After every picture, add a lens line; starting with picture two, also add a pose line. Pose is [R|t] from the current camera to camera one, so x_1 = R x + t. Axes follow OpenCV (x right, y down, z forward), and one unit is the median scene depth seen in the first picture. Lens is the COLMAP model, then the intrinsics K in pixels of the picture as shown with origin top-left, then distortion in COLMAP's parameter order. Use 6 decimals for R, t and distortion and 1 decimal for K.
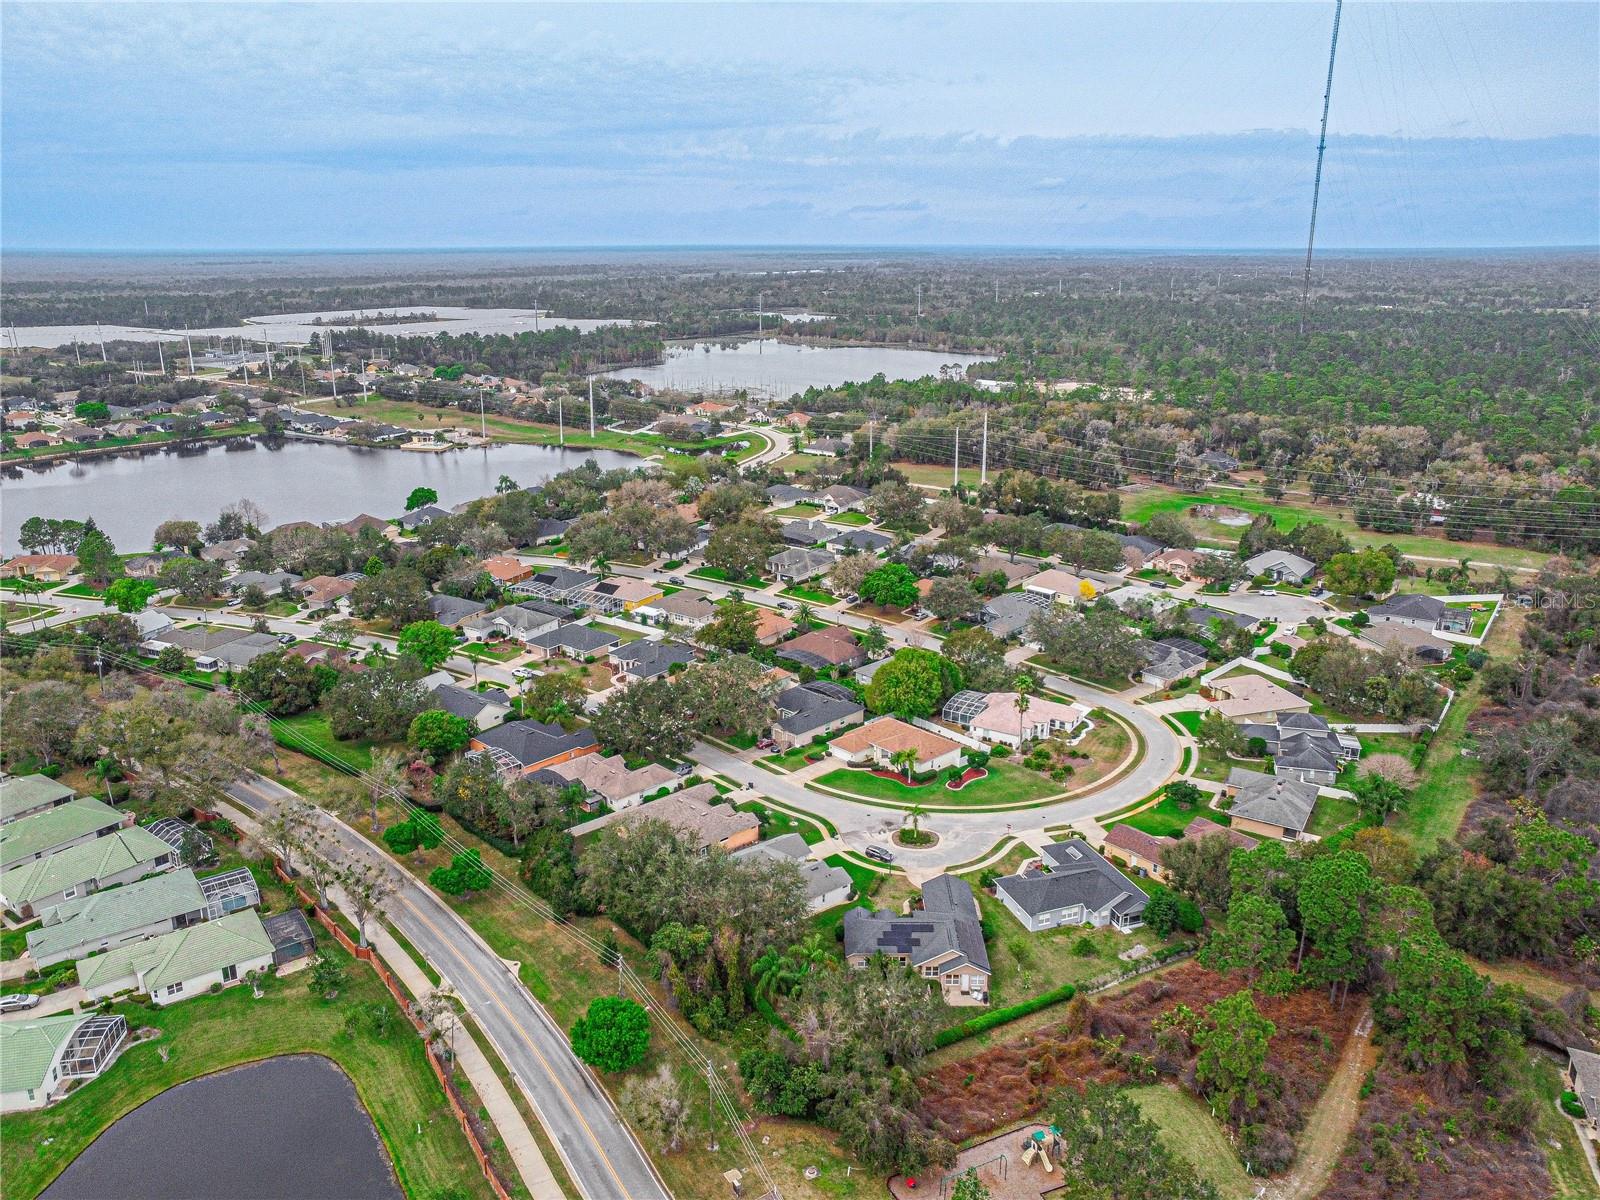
lens RADIAL K [[1172.6, 0, 800.0], [0, 1172.6, 600.0], [0, 0, 1]] dist [-0.164453, 0.233429]
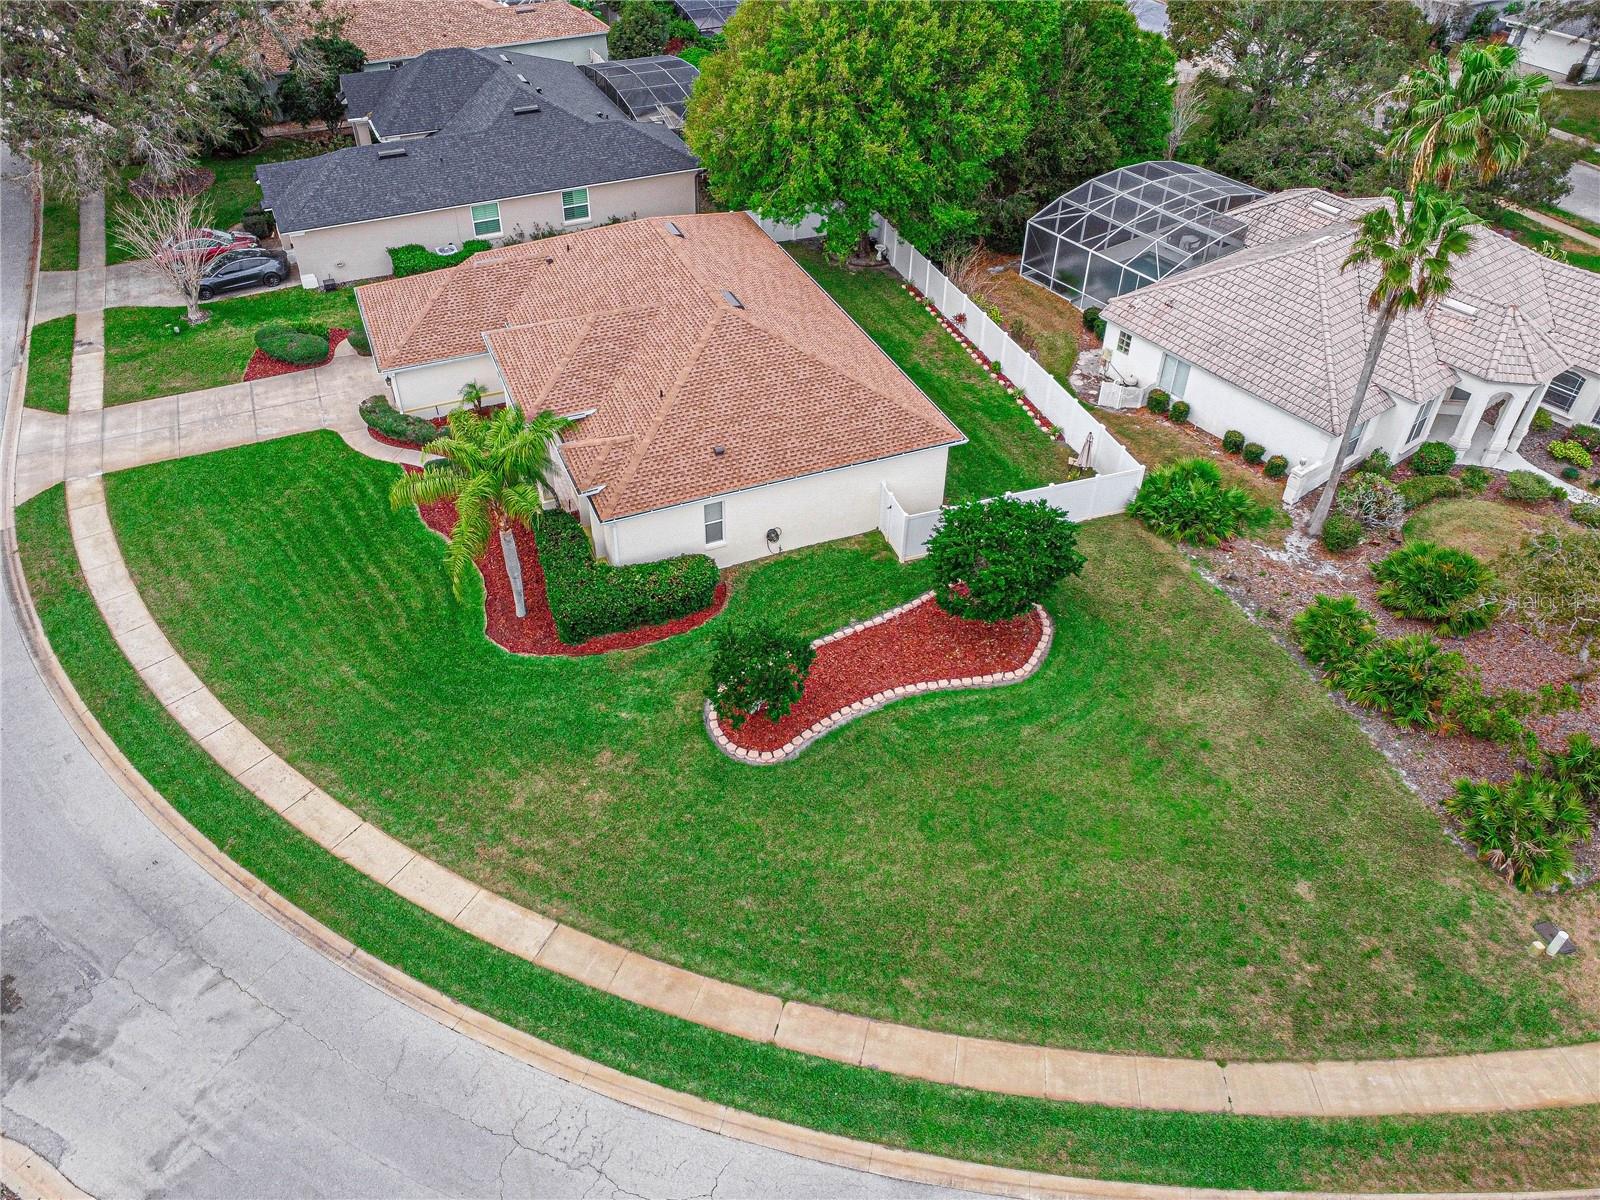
lens RADIAL K [[1172.6, 0, 800.0], [0, 1172.6, 600.0], [0, 0, 1]] dist [-0.164453, 0.233429]
pose [[0.942046, 0.229534, -0.244672, 0.158411], [-0.113883, 0.904796, 0.410336, 0.077603], [0.315564, -0.358691, 0.878499, 0.809062]]
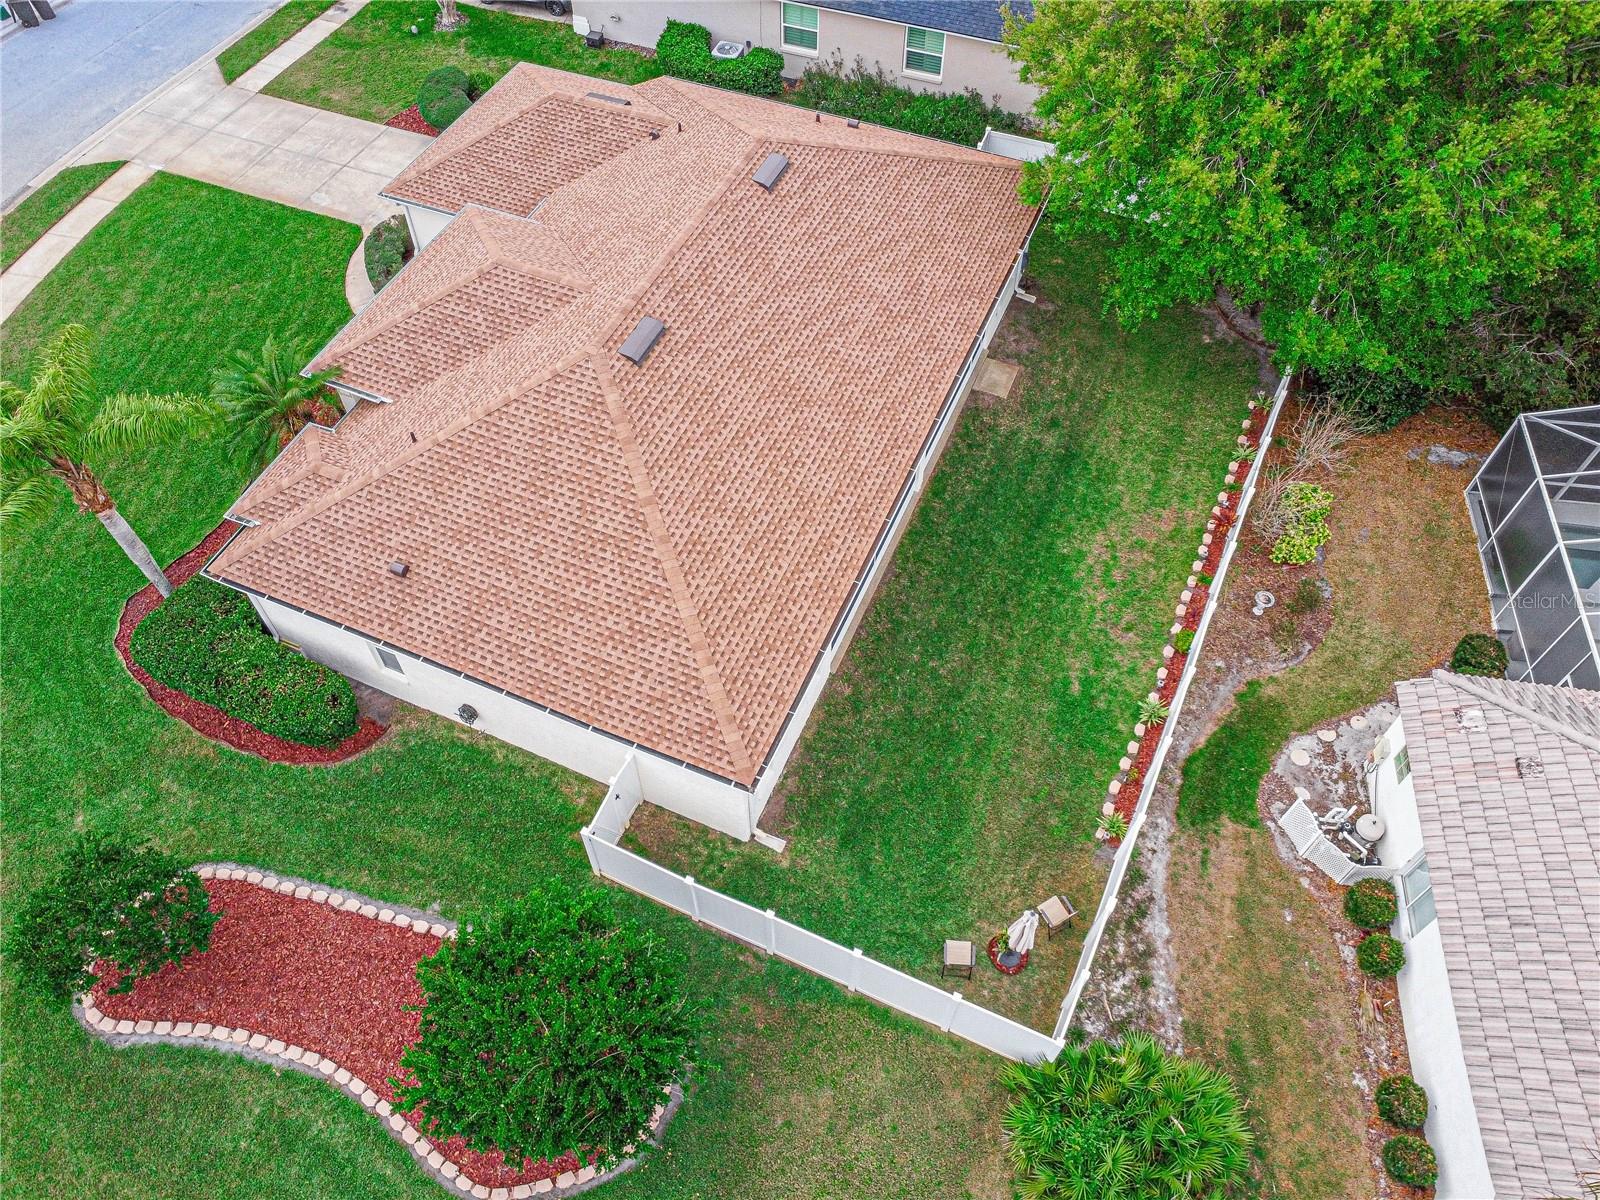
lens RADIAL K [[1172.6, 0, 800.0], [0, 1172.6, 600.0], [0, 0, 1]] dist [-0.164453, 0.233429]
pose [[0.412160, 0.735856, -0.537251, 0.172755], [-0.270794, 0.661956, 0.698917, 0.050763], [0.869939, -0.142582, 0.472097, 0.928790]]
